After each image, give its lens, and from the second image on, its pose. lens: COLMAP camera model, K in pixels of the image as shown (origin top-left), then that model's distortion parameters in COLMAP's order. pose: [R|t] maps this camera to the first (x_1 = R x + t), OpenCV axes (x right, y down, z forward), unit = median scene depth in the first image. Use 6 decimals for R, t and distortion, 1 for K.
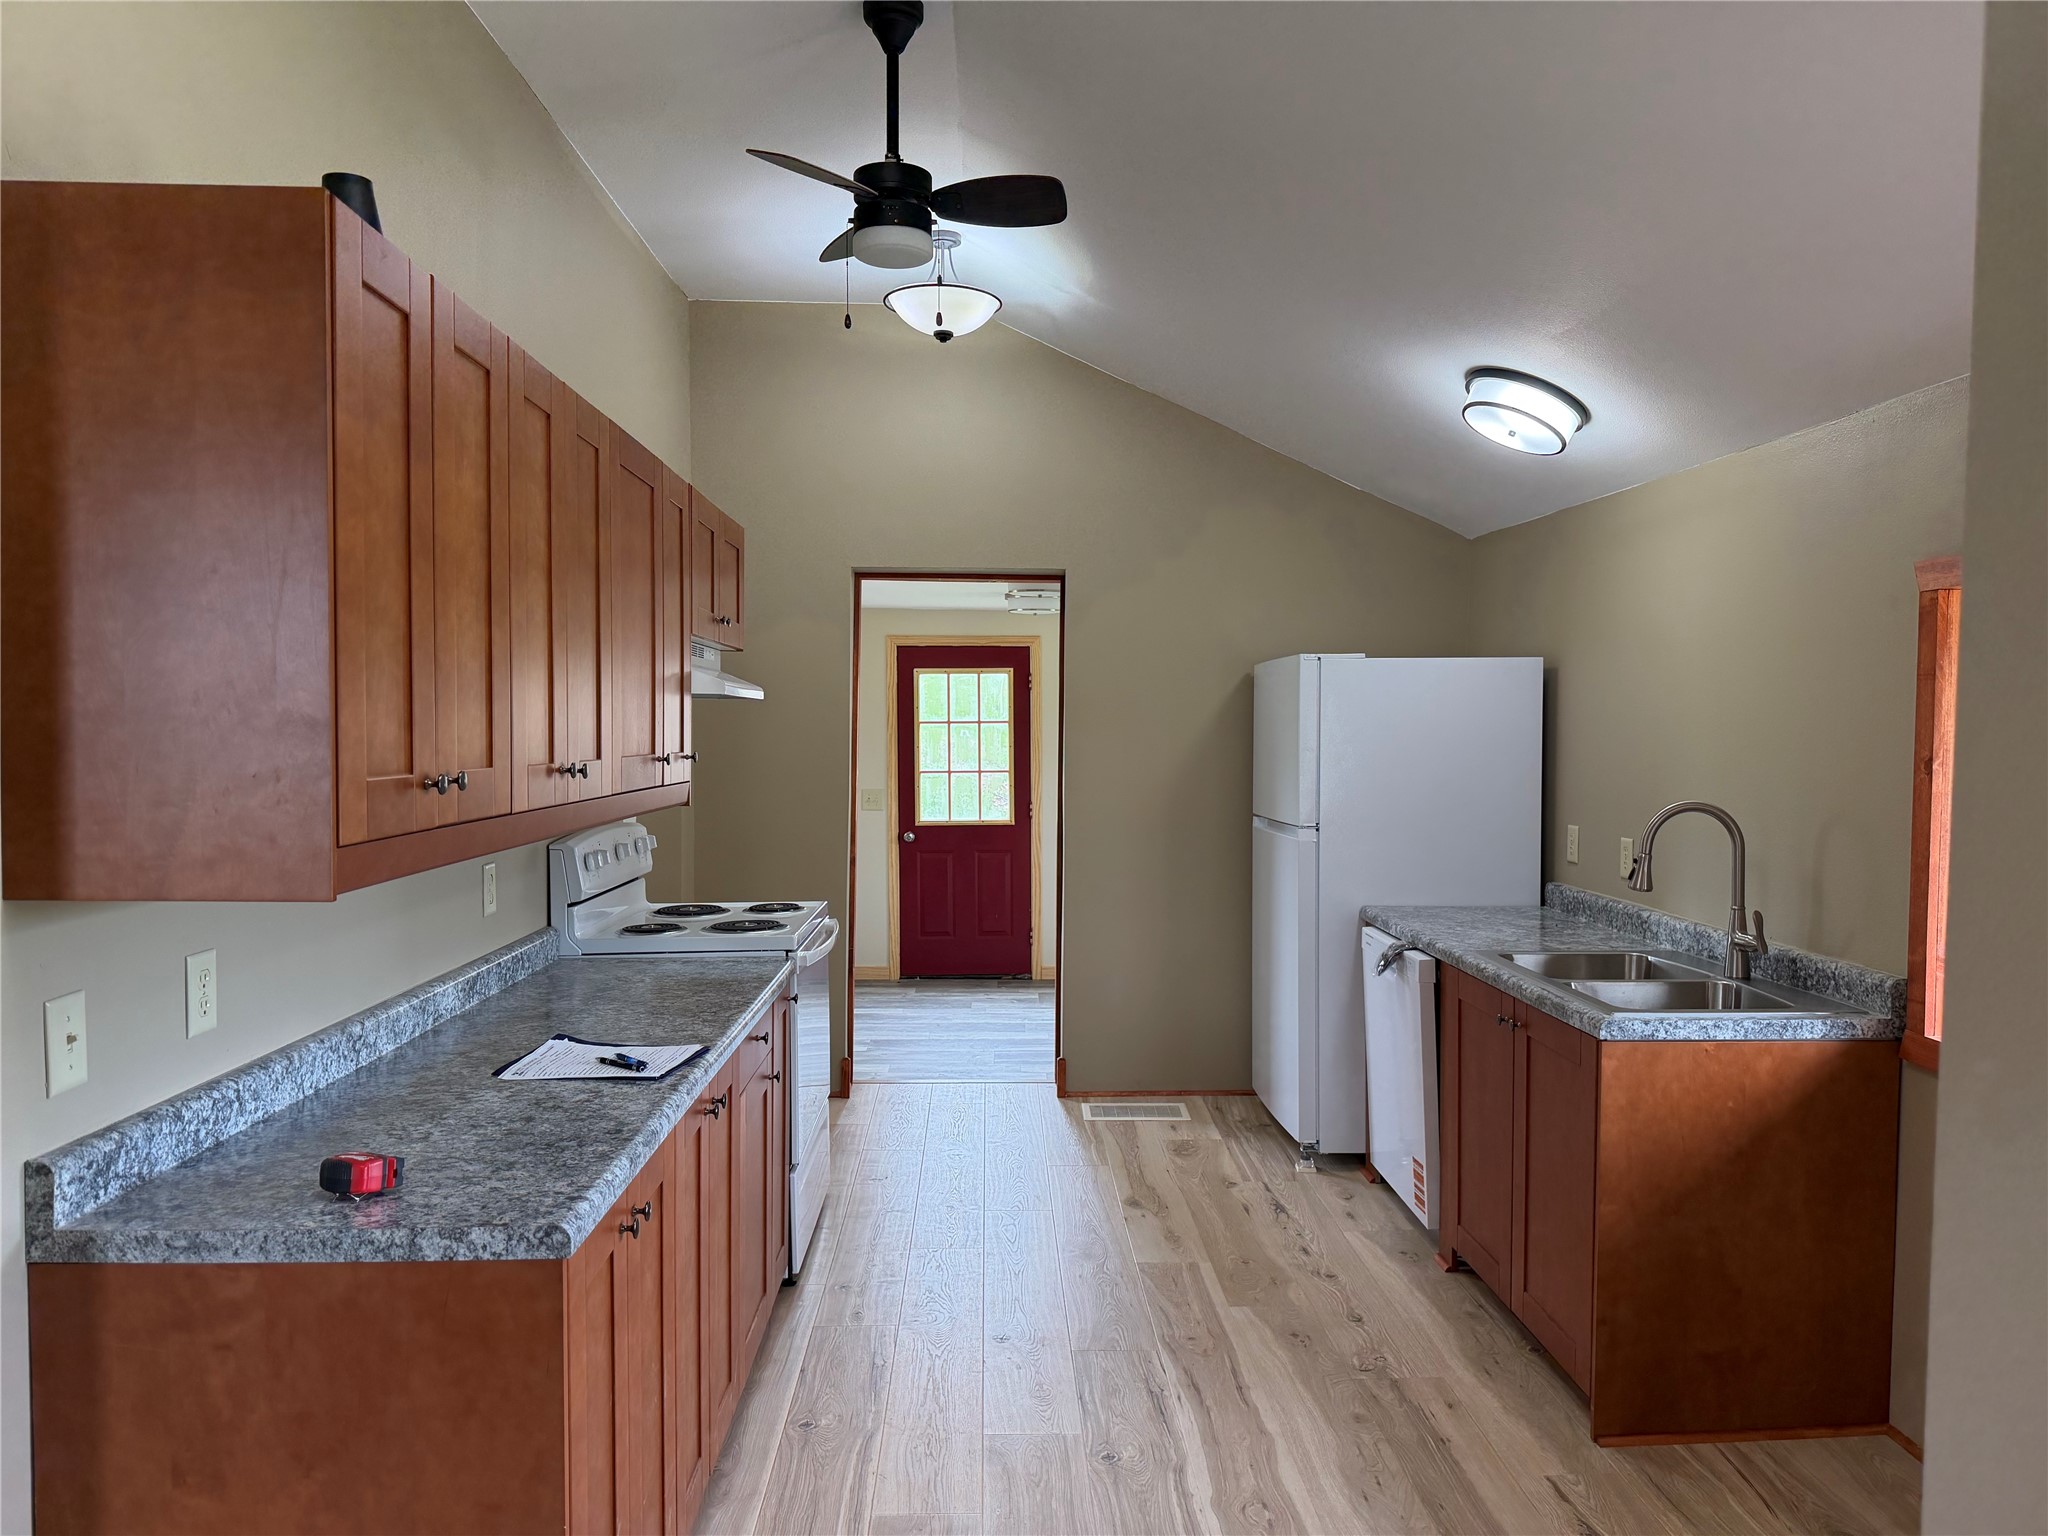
lens RADIAL K [[1439.2, 0, 1037.8], [0, 1439.2, 770.4], [0, 0, 1]] dist [0.042379, -0.040841]
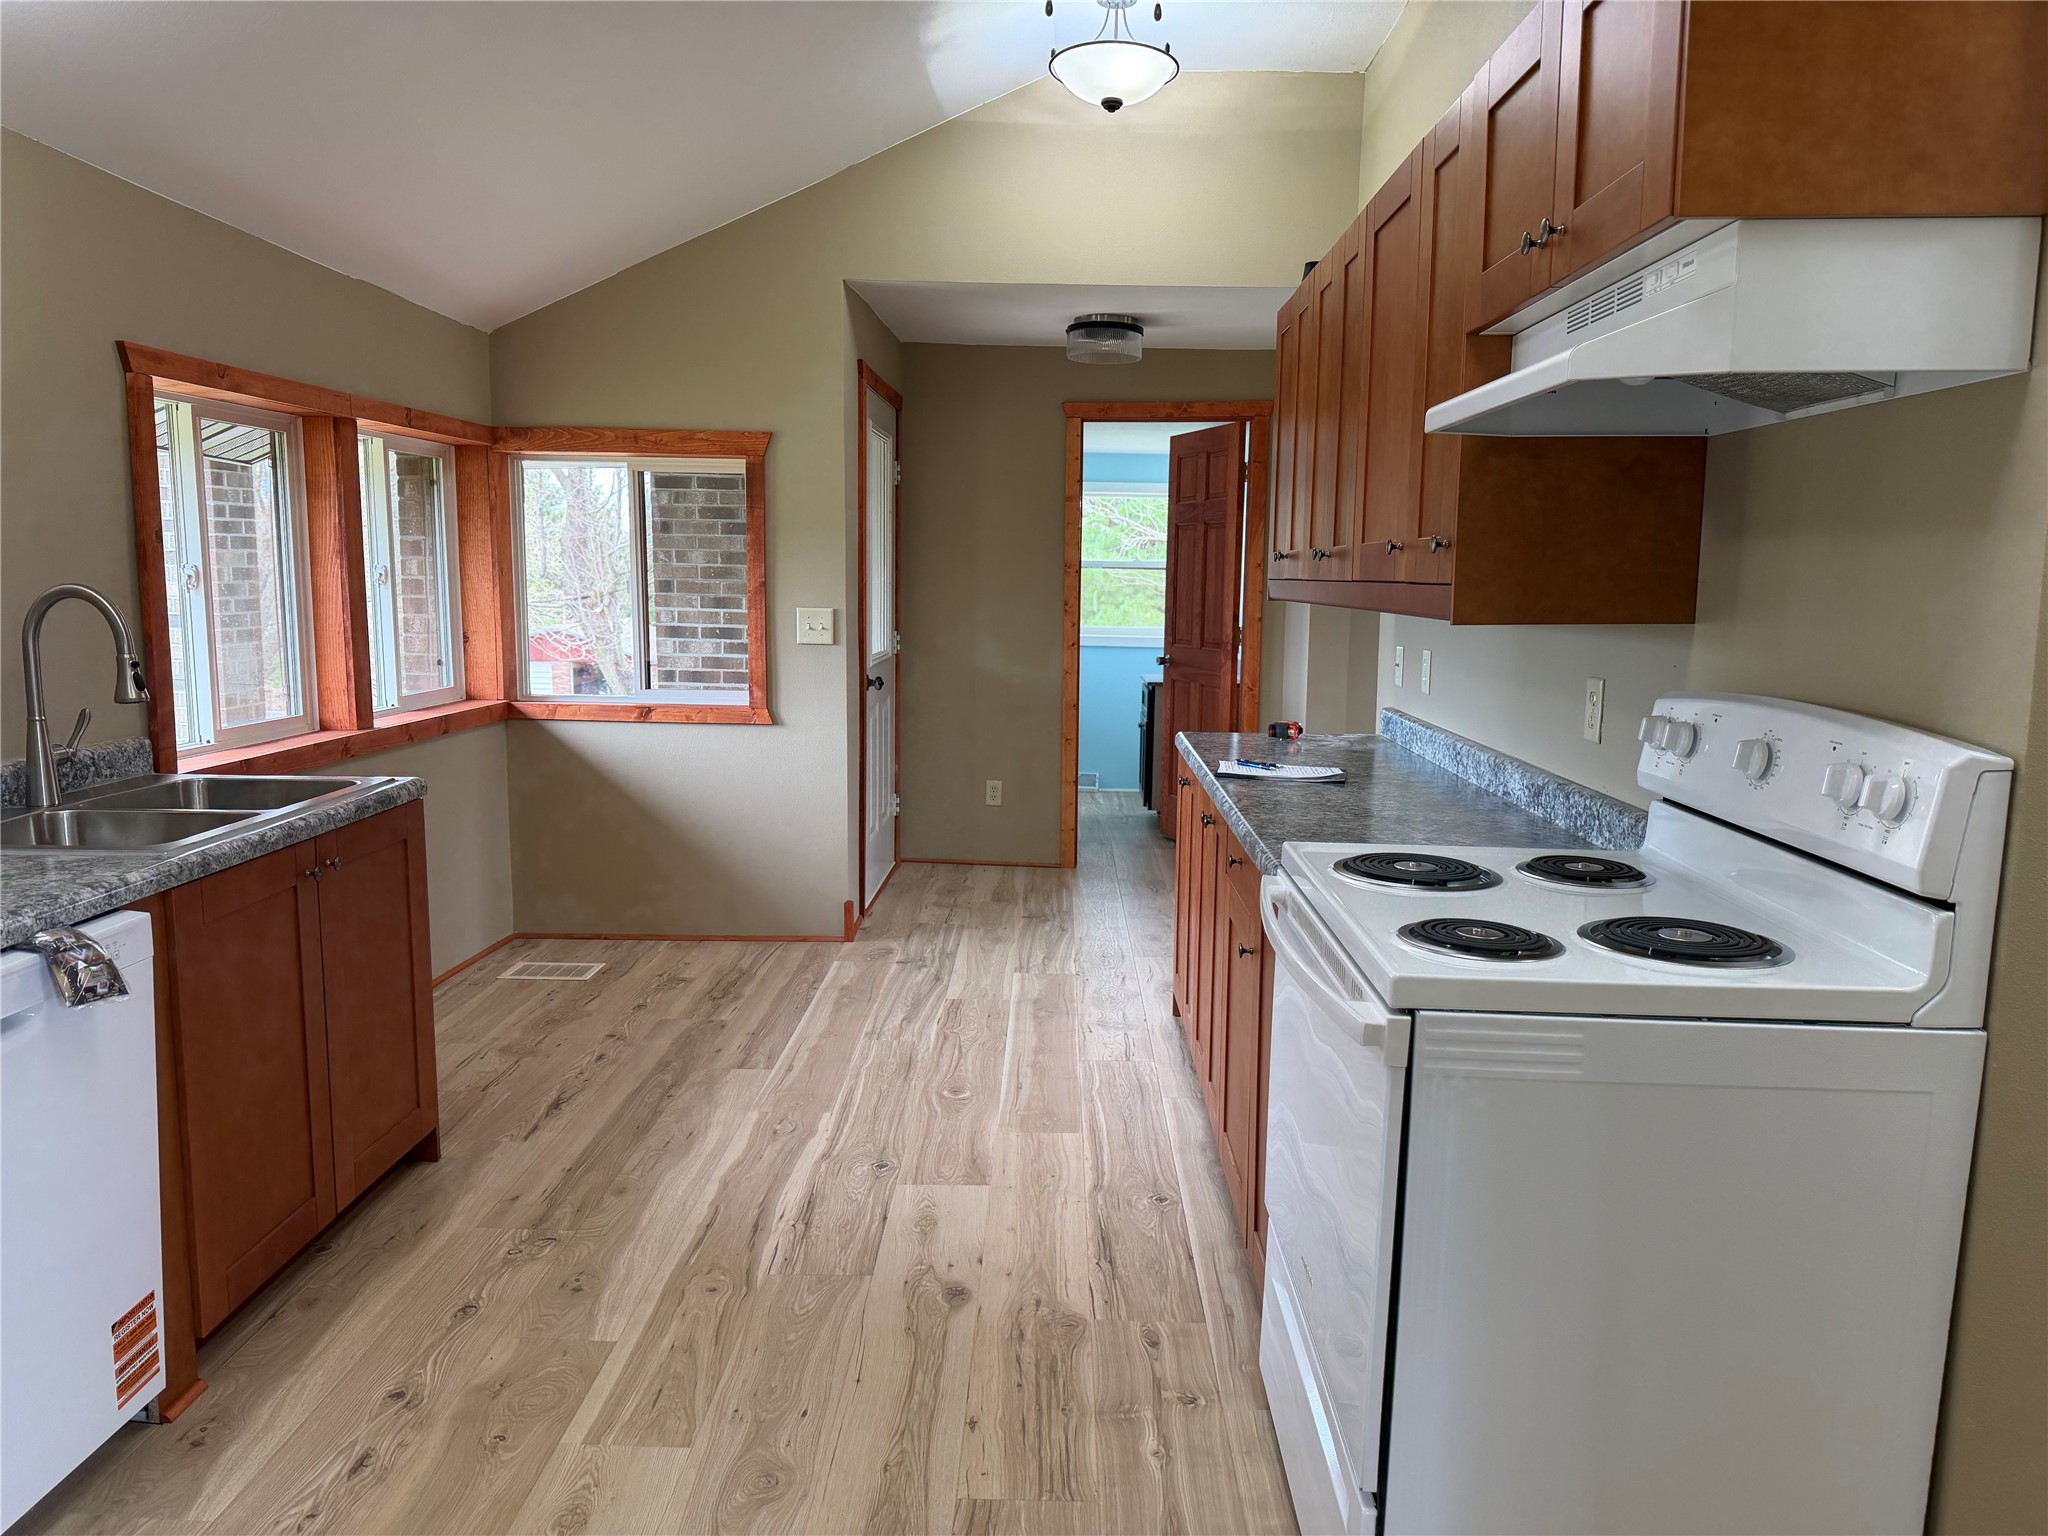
lens RADIAL K [[1439.2, 0, 1042.9], [0, 1439.2, 778.3], [0, 0, 1]] dist [0.042379, -0.040841]
pose [[-0.998804, -0.019446, 0.044853, -0.110482], [-0.011252, 0.984294, 0.176179, -0.021163], [-0.047574, 0.175463, -0.983336, 1.862929]]
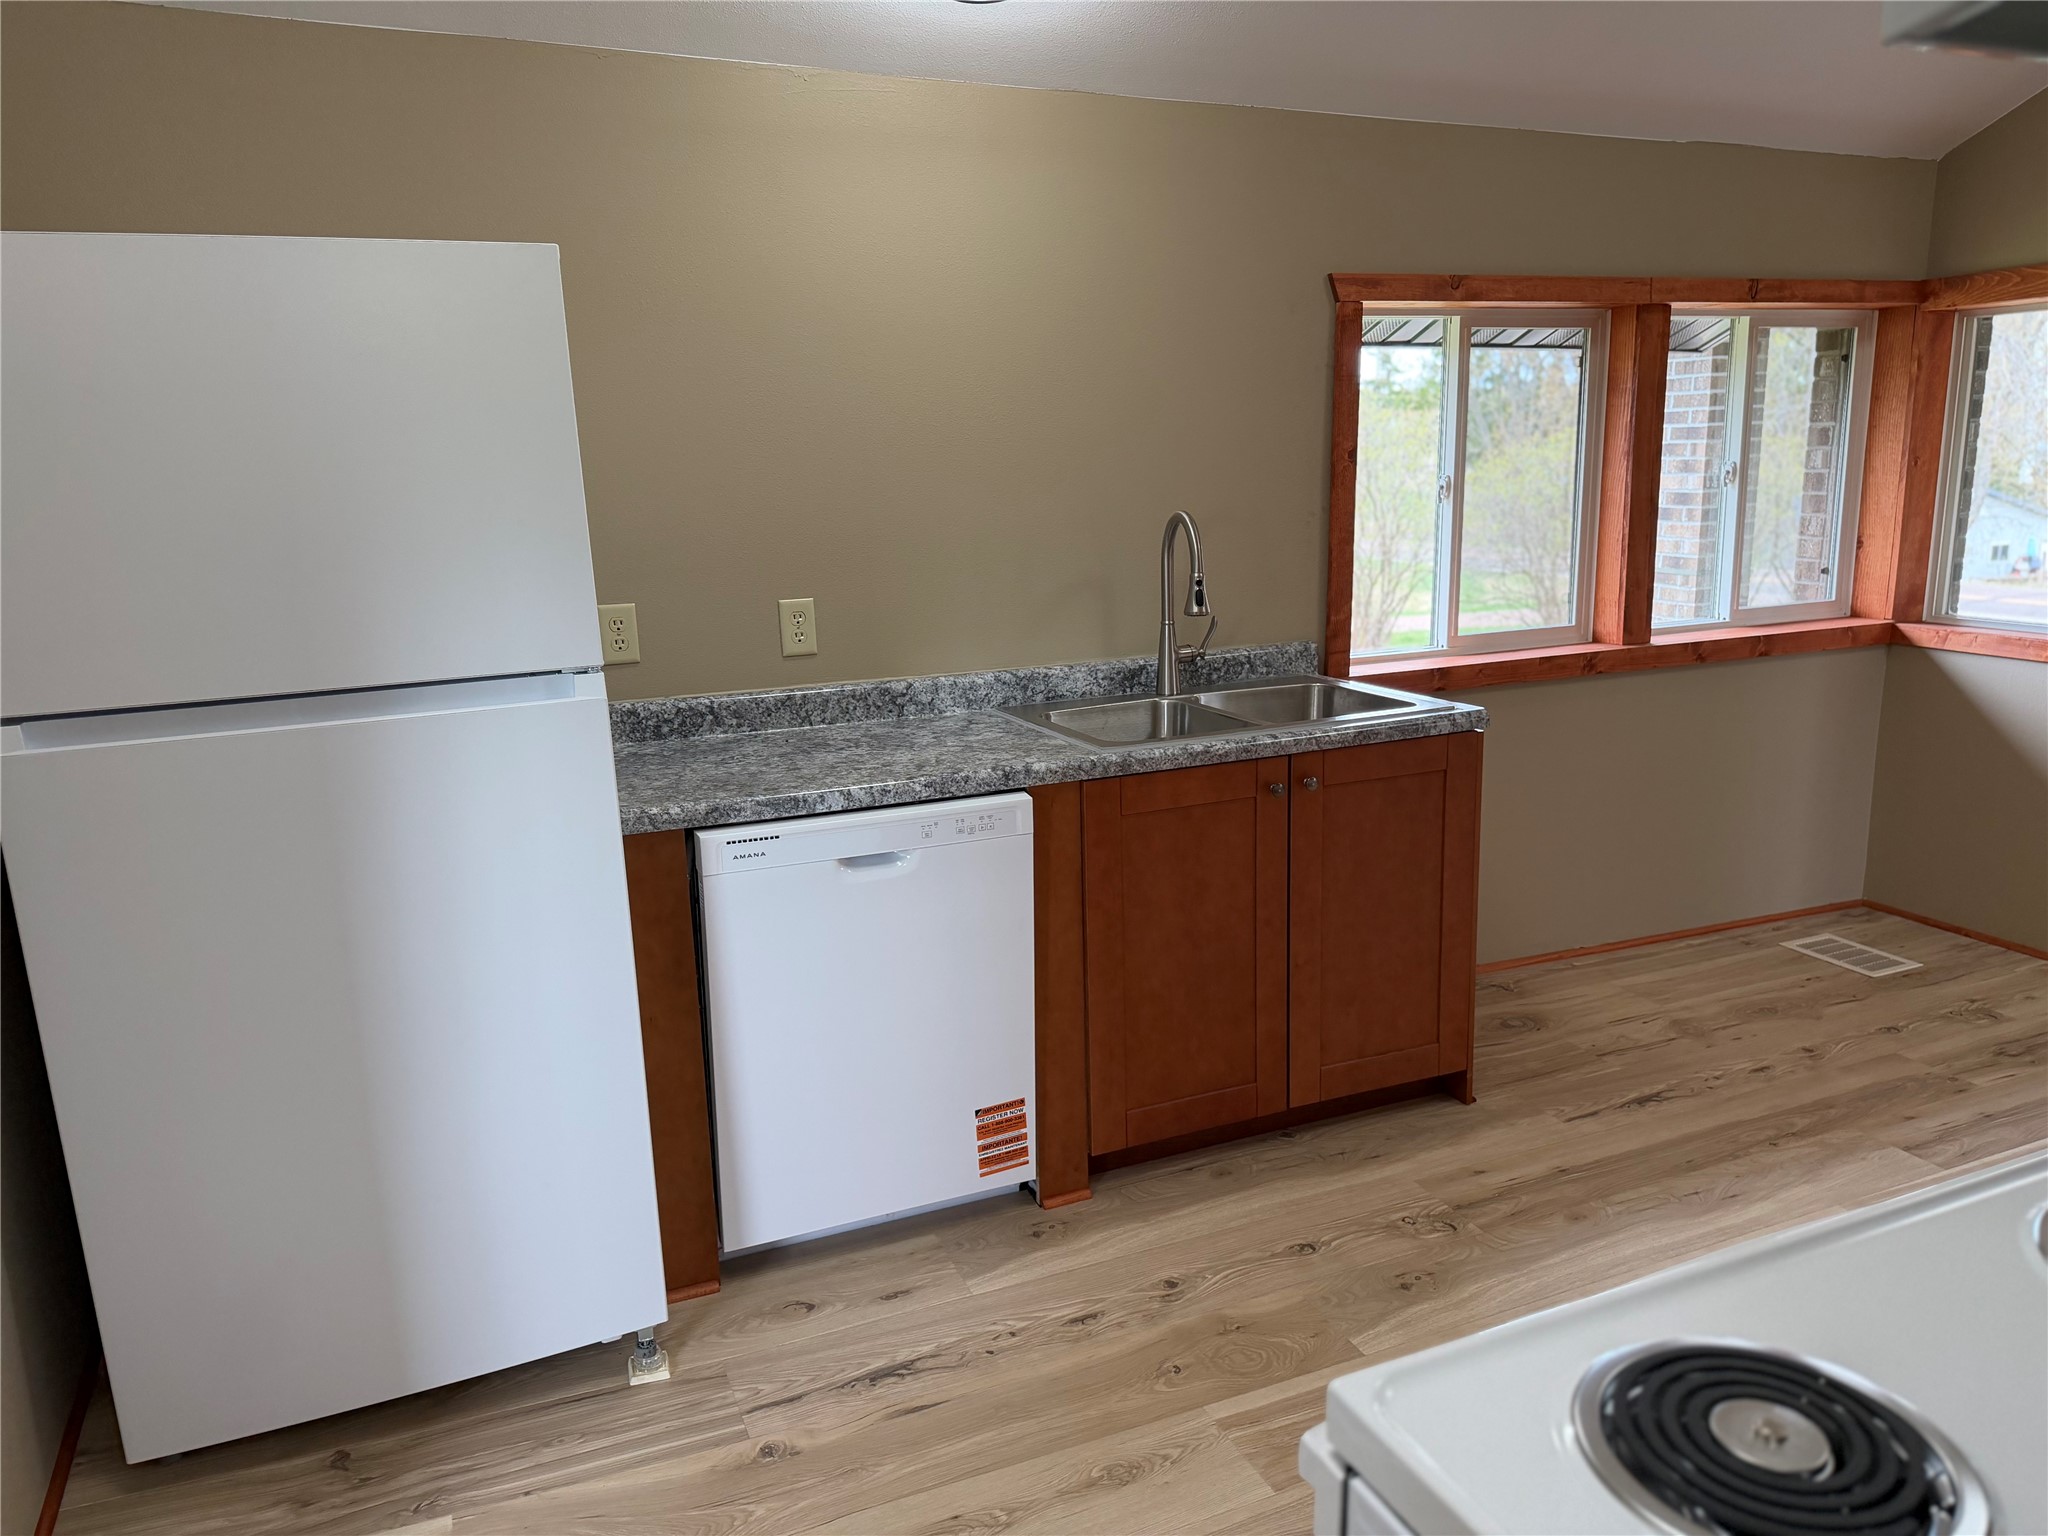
lens RADIAL K [[1439.2, 0, 1018.9], [0, 1439.2, 780.9], [0, 0, 1]] dist [0.042379, -0.040841]
pose [[-0.355799, -0.197218, 0.913516, -0.390514], [0.060862, 0.970516, 0.233228, -0.032427], [-0.932578, 0.138581, -0.333306, 1.509185]]
